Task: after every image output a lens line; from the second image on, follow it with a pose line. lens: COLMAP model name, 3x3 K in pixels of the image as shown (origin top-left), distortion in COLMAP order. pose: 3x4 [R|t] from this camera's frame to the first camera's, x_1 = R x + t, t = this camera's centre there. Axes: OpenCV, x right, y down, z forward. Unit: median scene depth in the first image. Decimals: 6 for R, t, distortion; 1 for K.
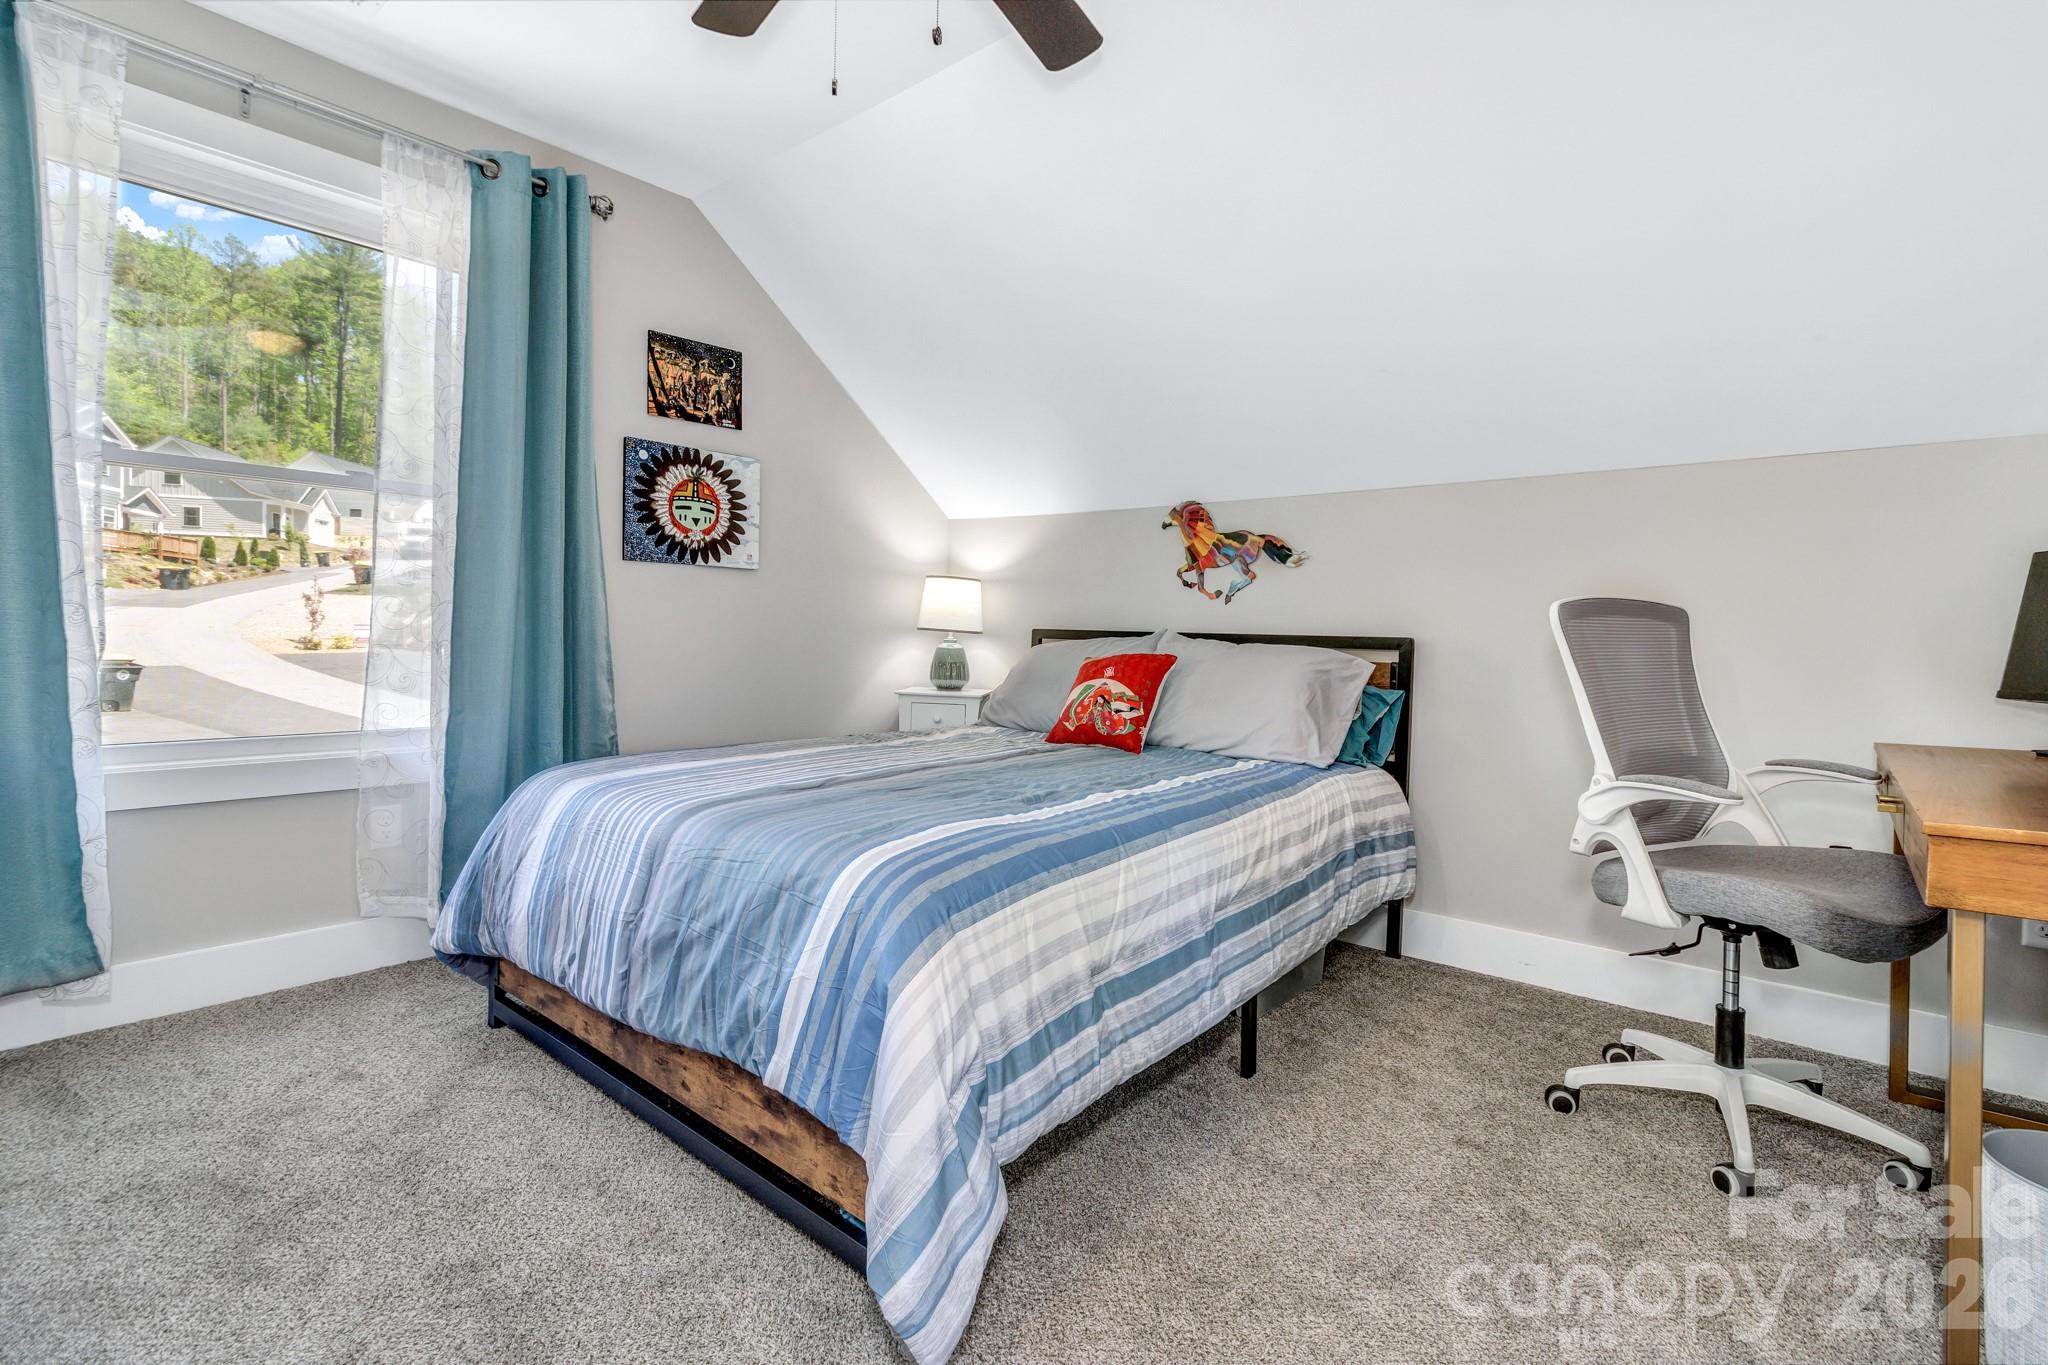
lens RADIAL K [[924.1, 0, 1042.2], [0, 924.1, 656.6], [0, 0, 1]] dist [-0.017427, -0.000497]
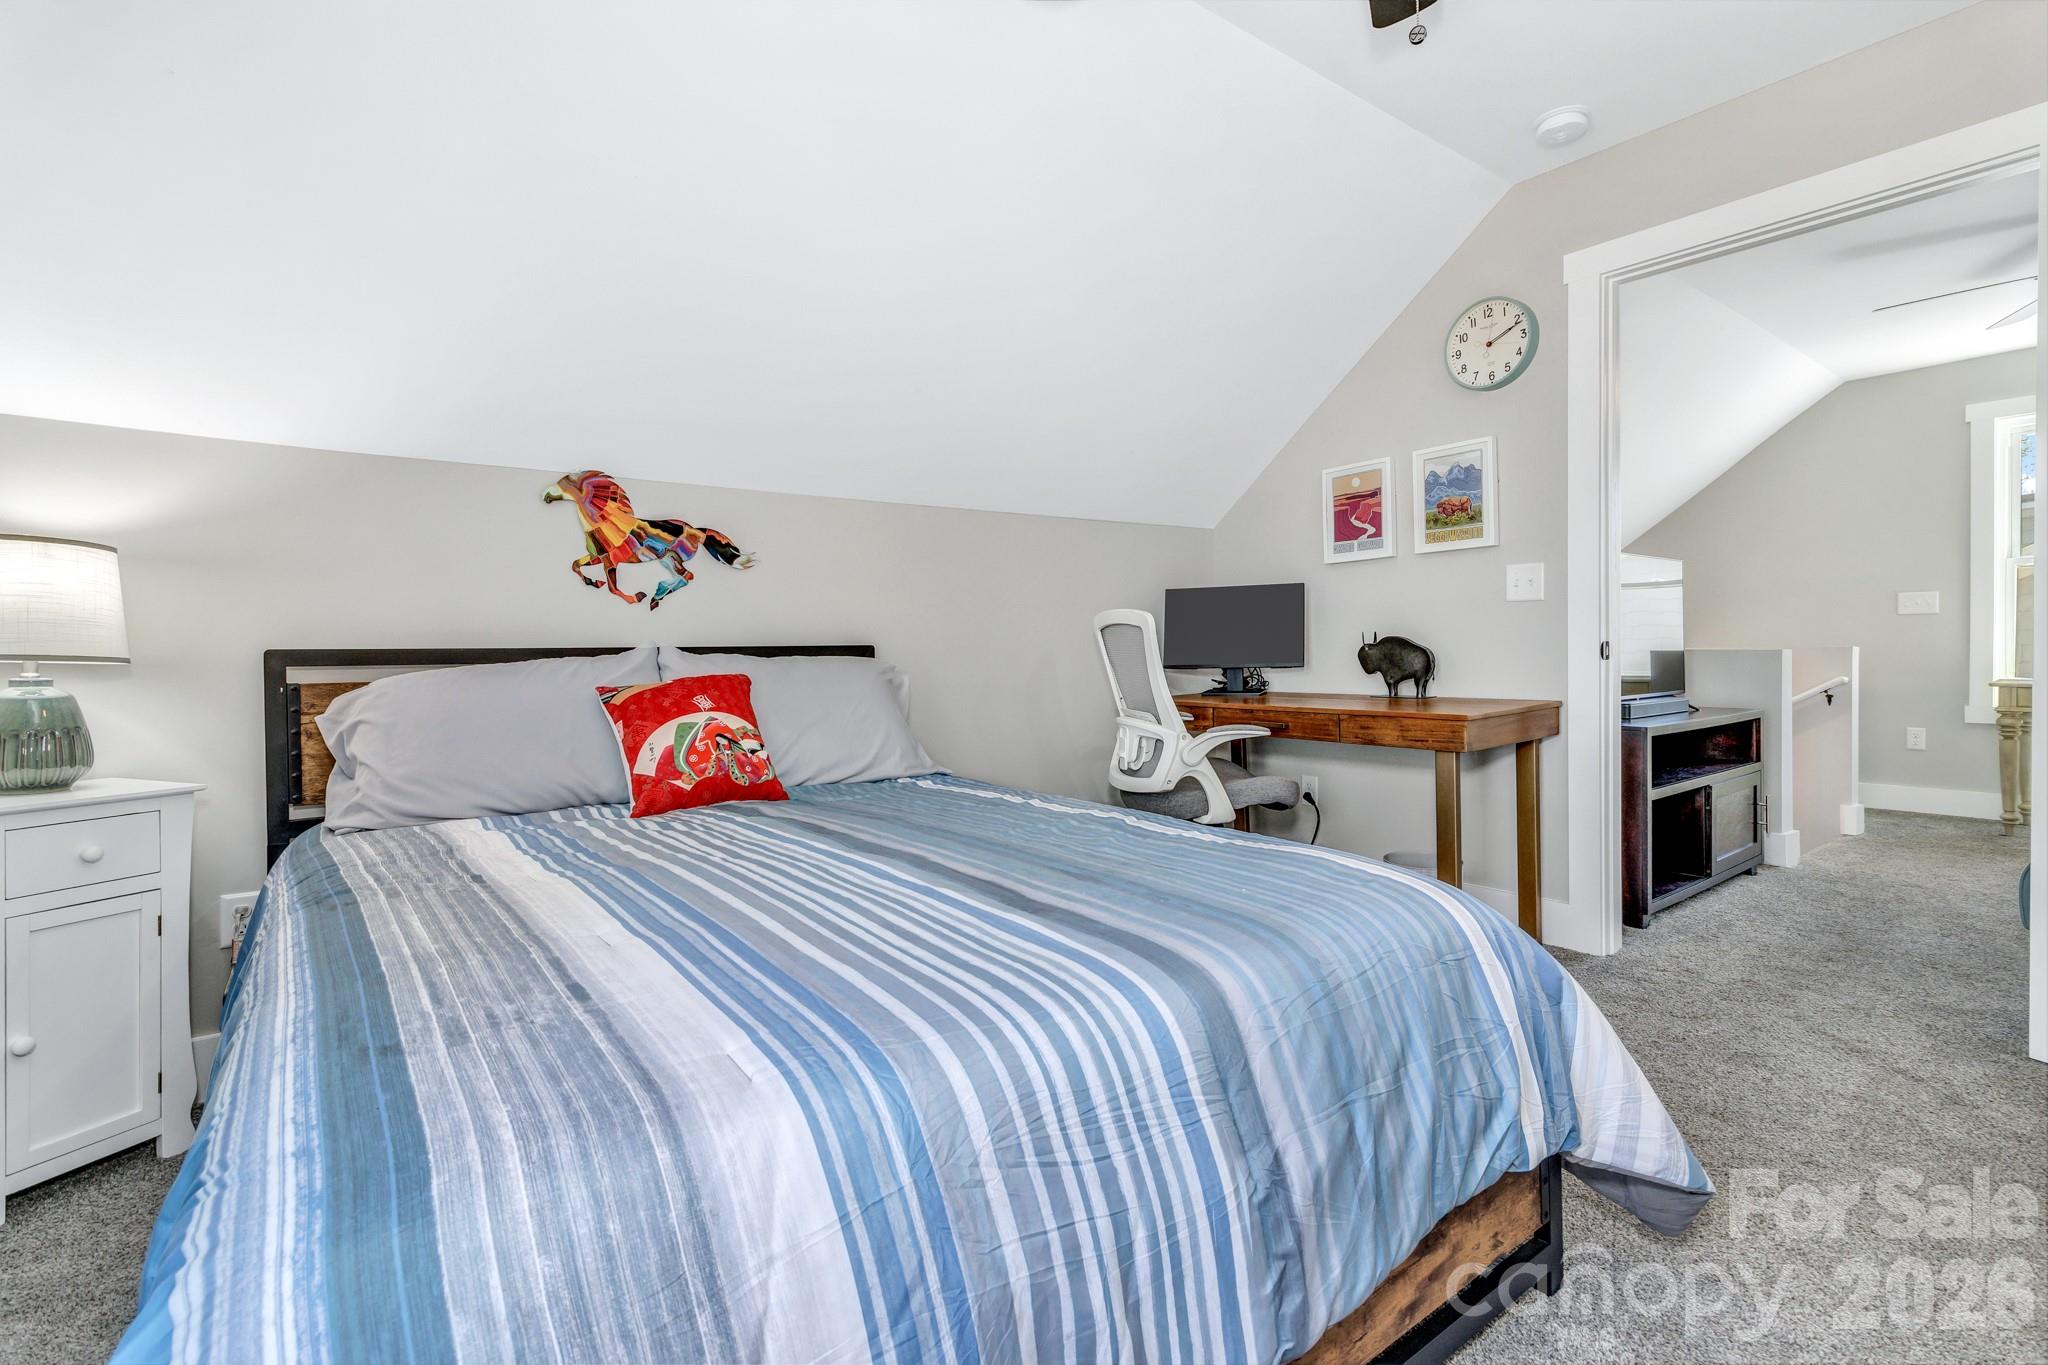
lens RADIAL K [[924.1, 0, 1042.2], [0, 924.1, 656.6], [0, 0, 1]] dist [-0.017427, -0.000497]
pose [[0.221511, -0.035932, 0.974496, -0.492996], [0.044772, 0.998642, 0.026646, -0.022828], [-0.974130, 0.037727, 0.222819, 0.495556]]
